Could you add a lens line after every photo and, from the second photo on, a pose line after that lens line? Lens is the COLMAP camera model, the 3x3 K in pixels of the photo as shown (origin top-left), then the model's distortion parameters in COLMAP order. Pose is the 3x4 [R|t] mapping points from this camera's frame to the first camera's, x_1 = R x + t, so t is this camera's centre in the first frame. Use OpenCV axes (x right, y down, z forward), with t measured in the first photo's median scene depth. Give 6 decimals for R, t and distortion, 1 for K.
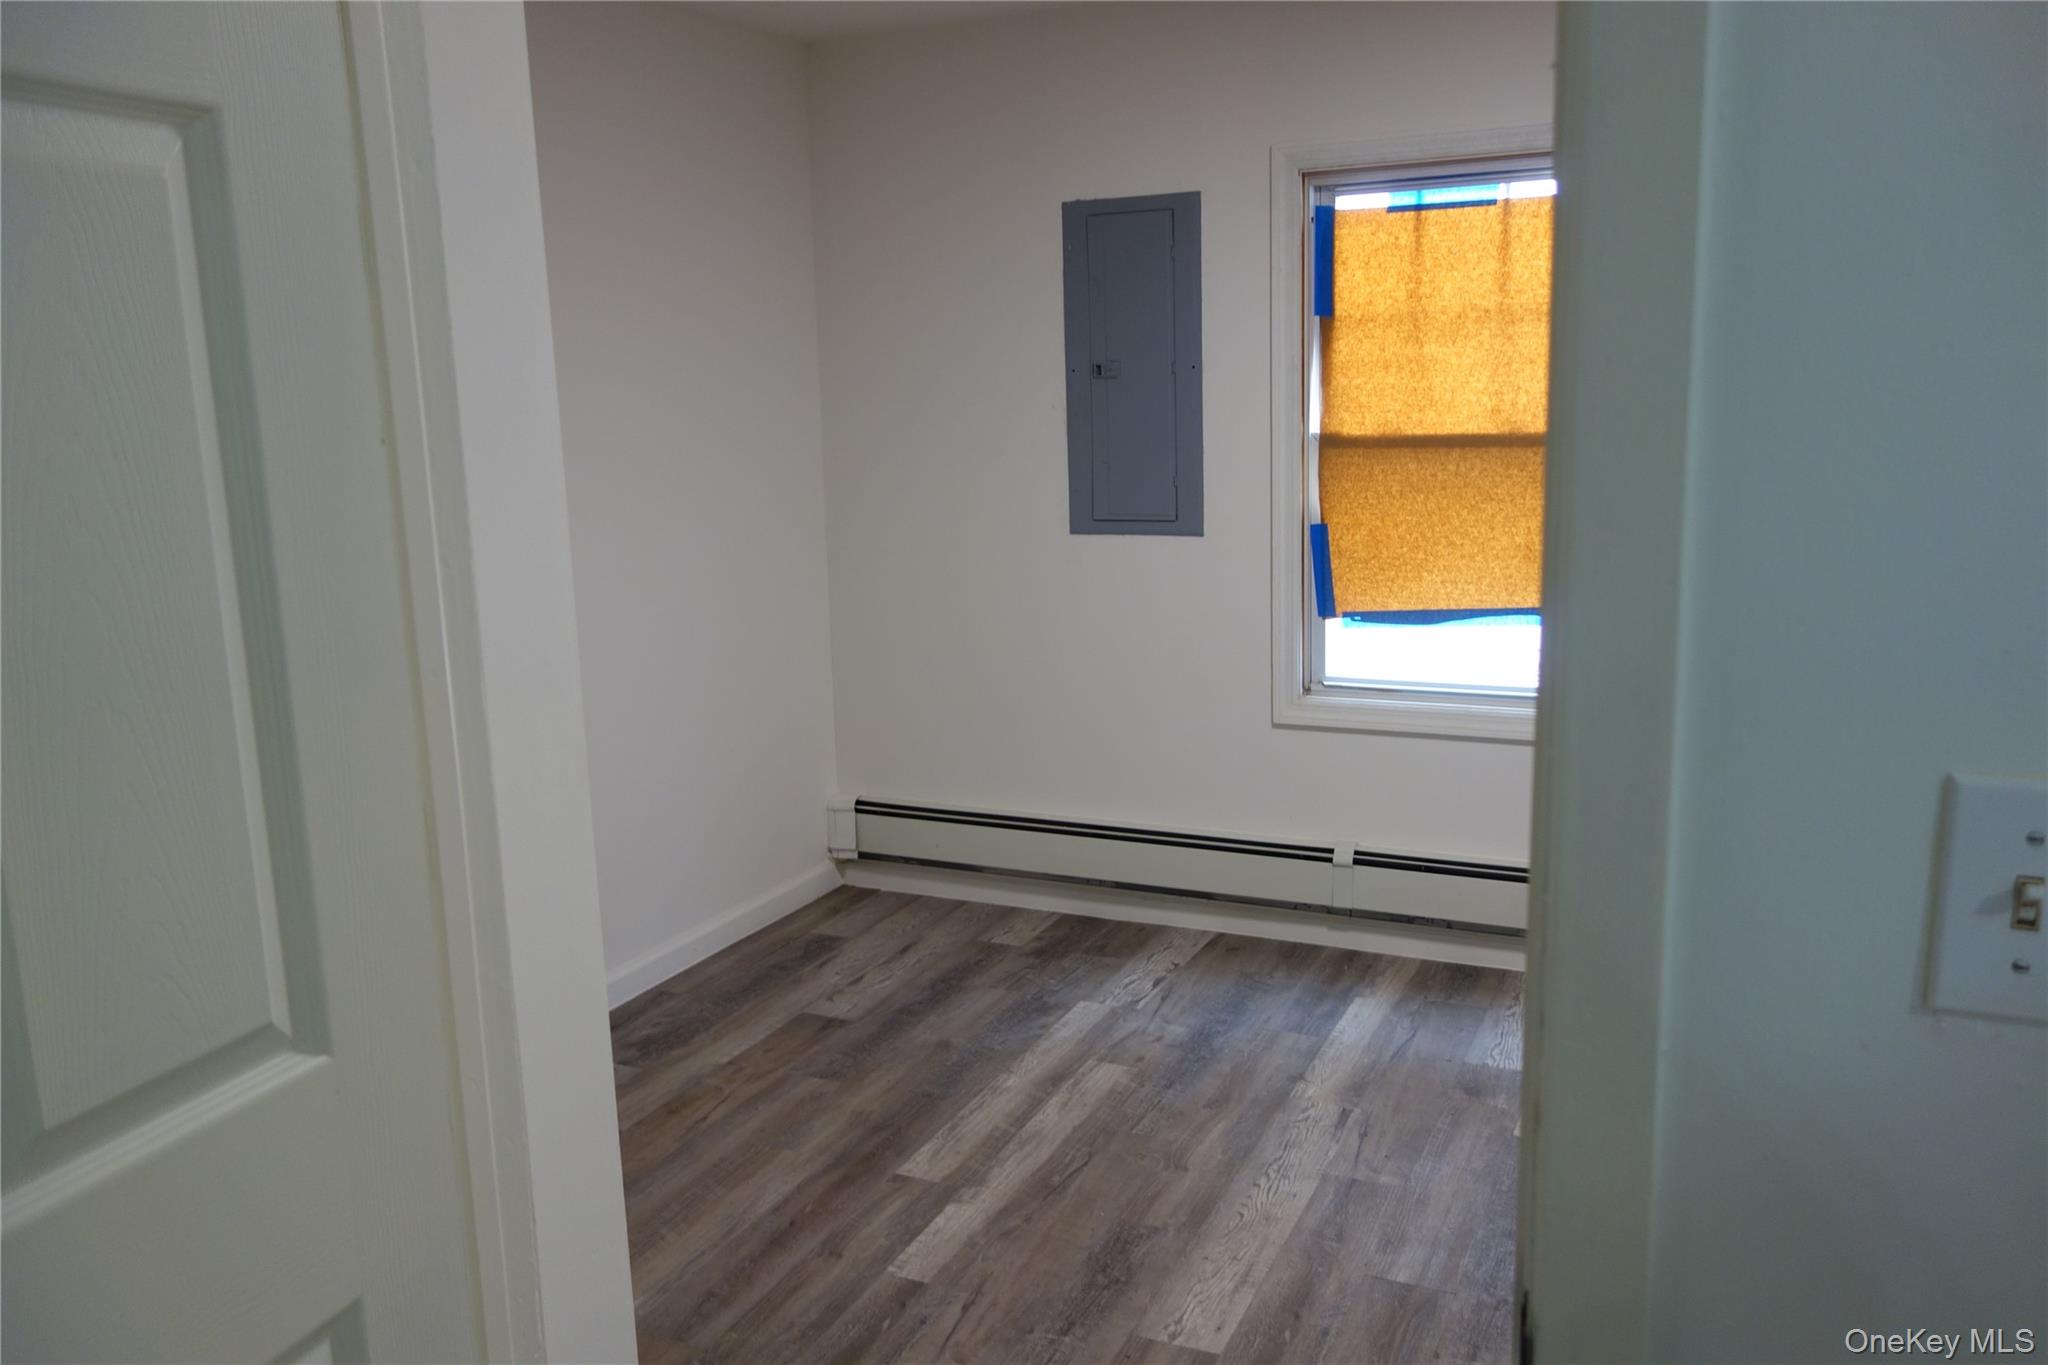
lens RADIAL K [[1617.9, 0, 1024.0], [0, 1617.9, 682.5], [0, 0, 1]] dist [0.006393, -0.005209]
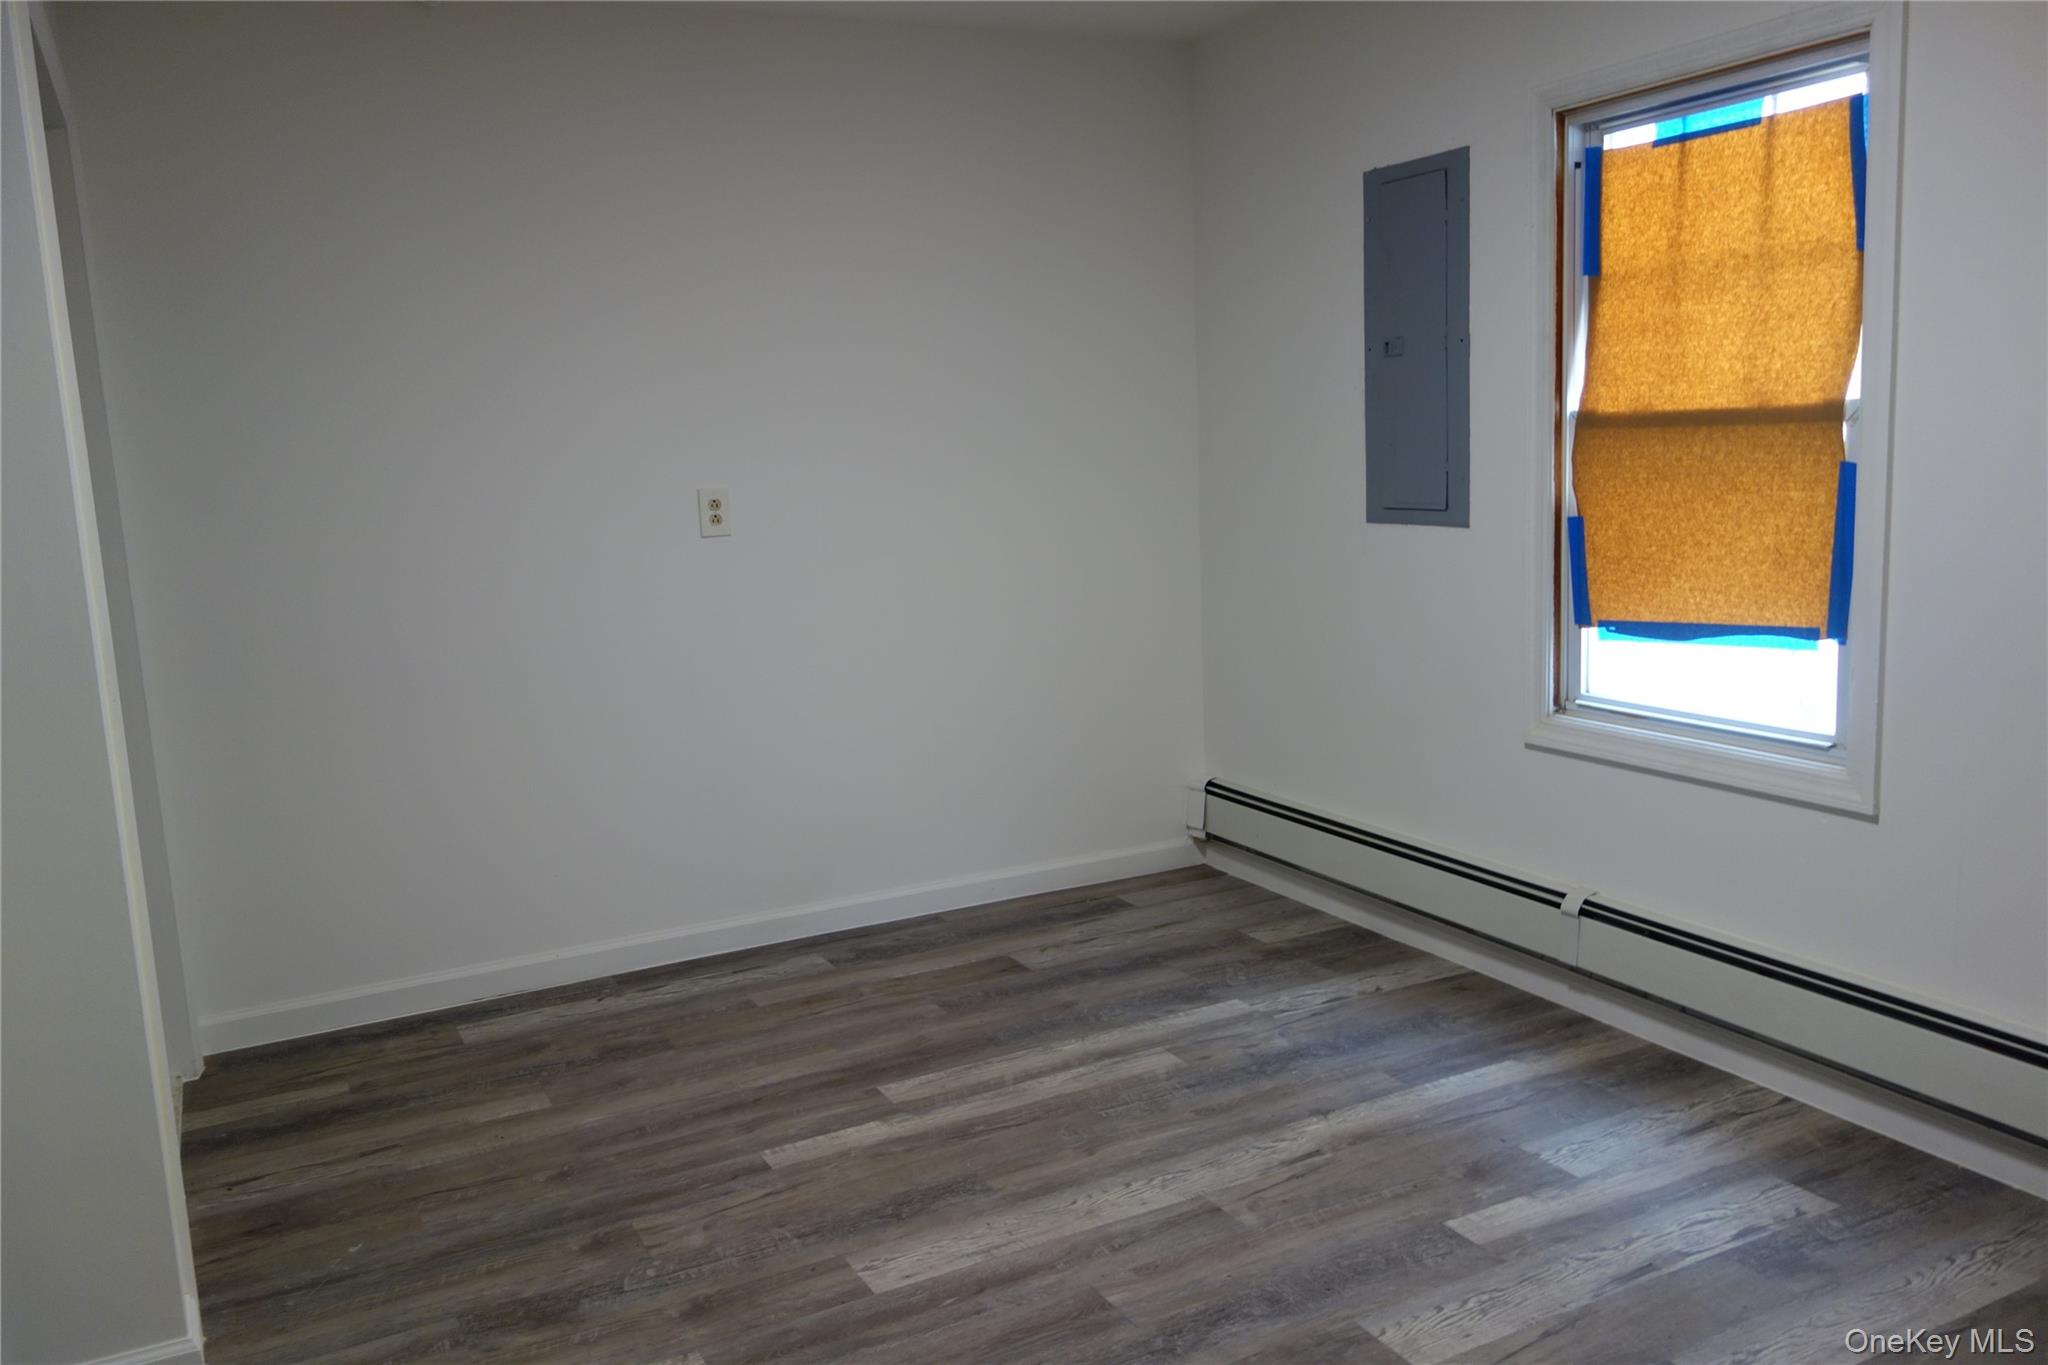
lens RADIAL K [[1617.9, 0, 1024.0], [0, 1617.9, 682.5], [0, 0, 1]] dist [0.006393, -0.005209]
pose [[0.793989, 0.089486, -0.601309, 0.494341], [-0.094062, 0.995279, 0.023913, -0.002829], [0.600611, 0.037574, 0.798658, 0.140986]]
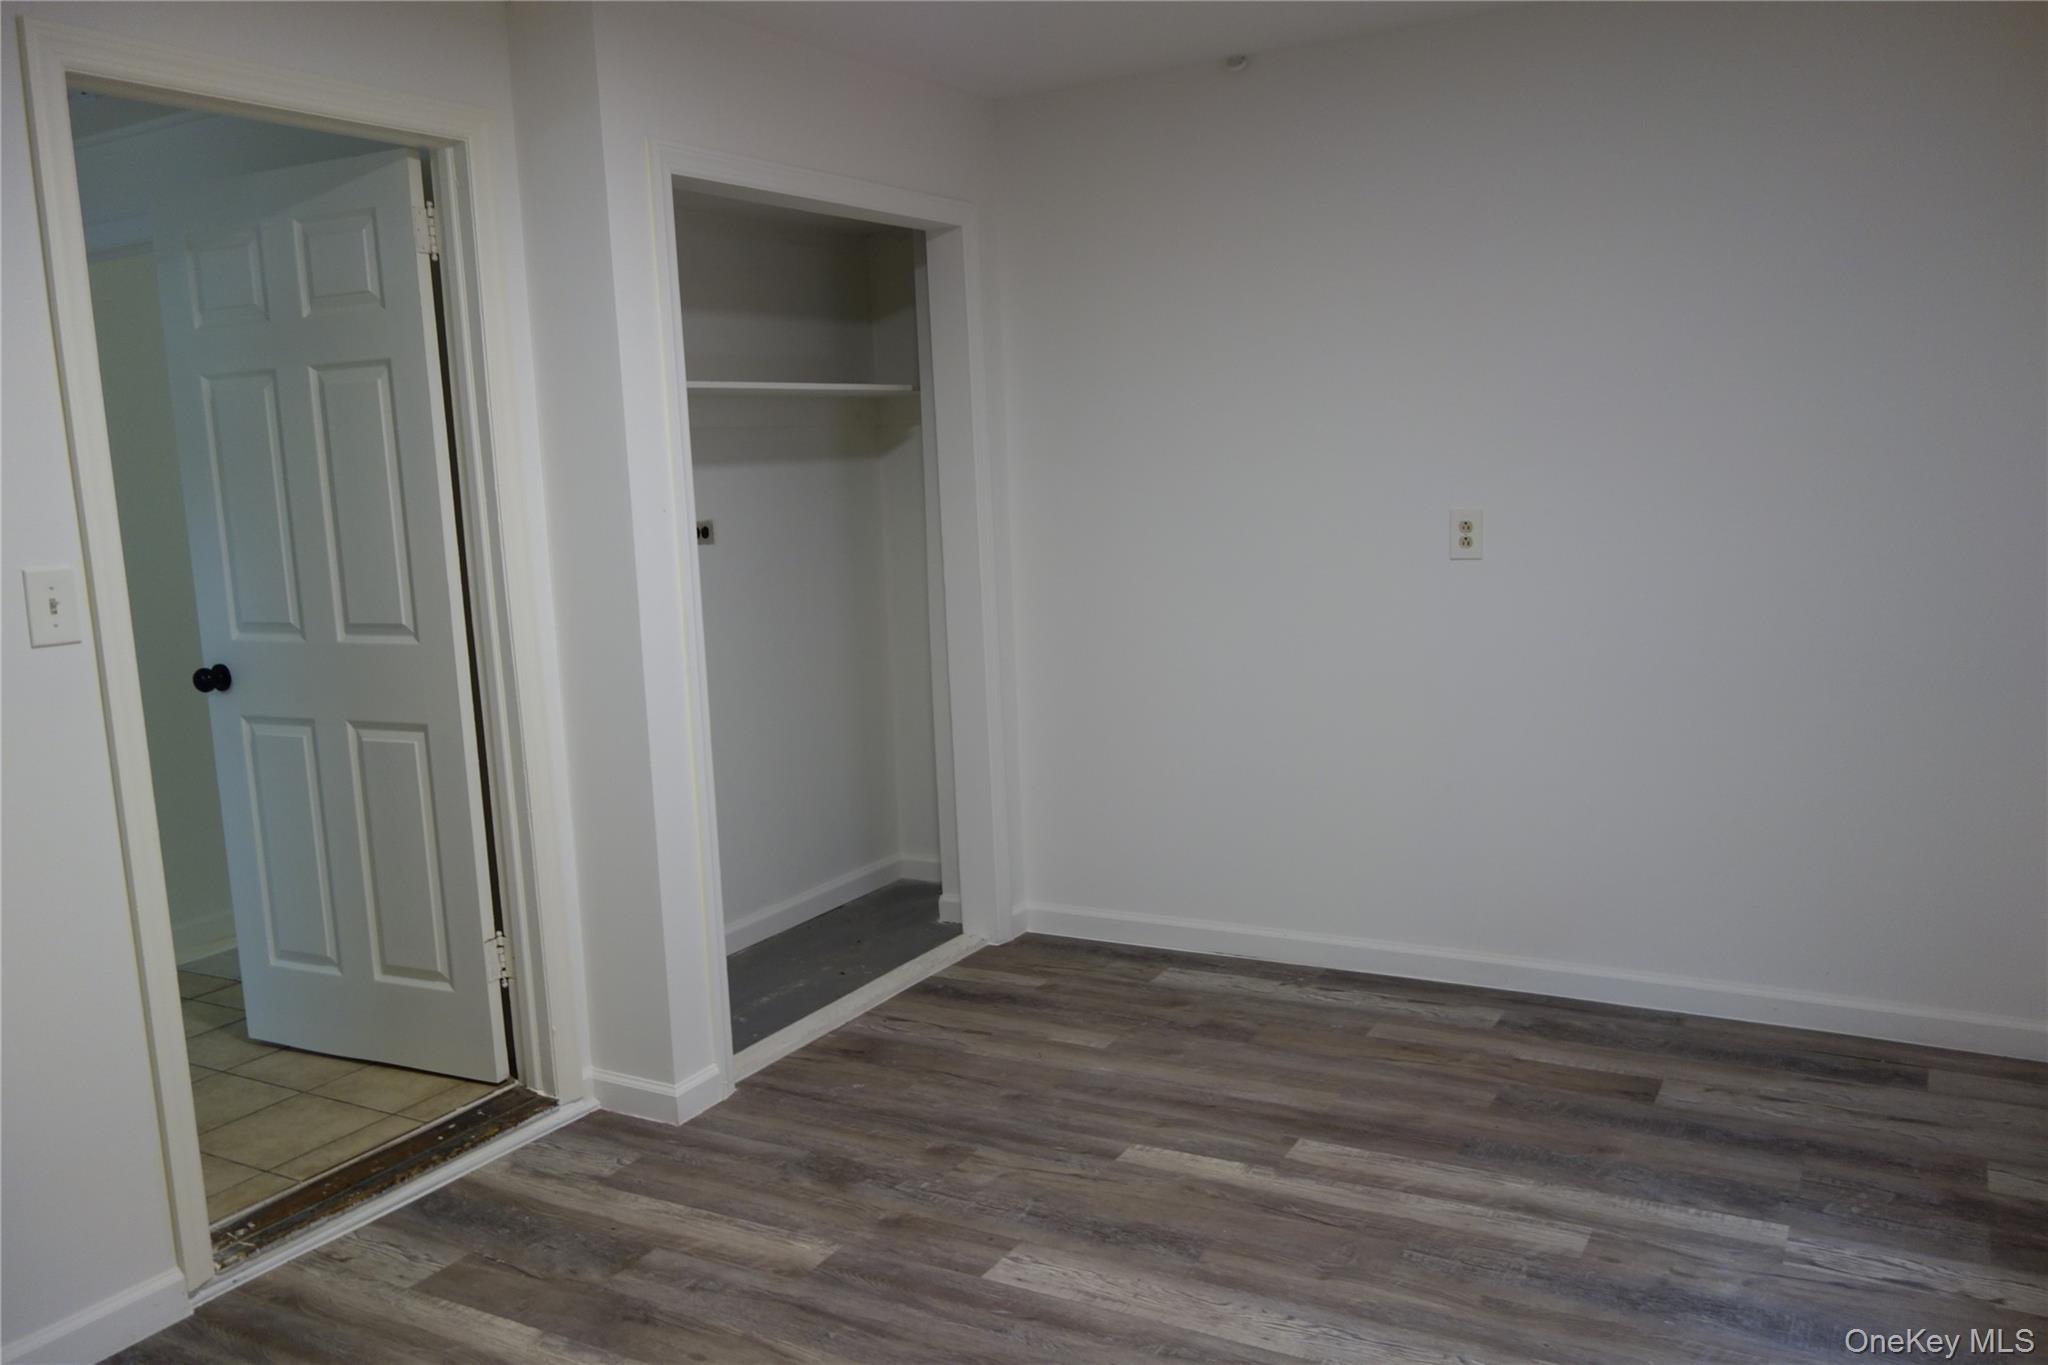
lens RADIAL K [[1617.9, 0, 1024.0], [0, 1617.9, 682.5], [0, 0, 1]] dist [0.006393, -0.005209]
pose [[-0.076927, 0.175810, -0.981414, 0.732108], [-0.143606, 0.972113, 0.185400, -0.127853], [0.986641, 0.155199, -0.049534, 0.648423]]
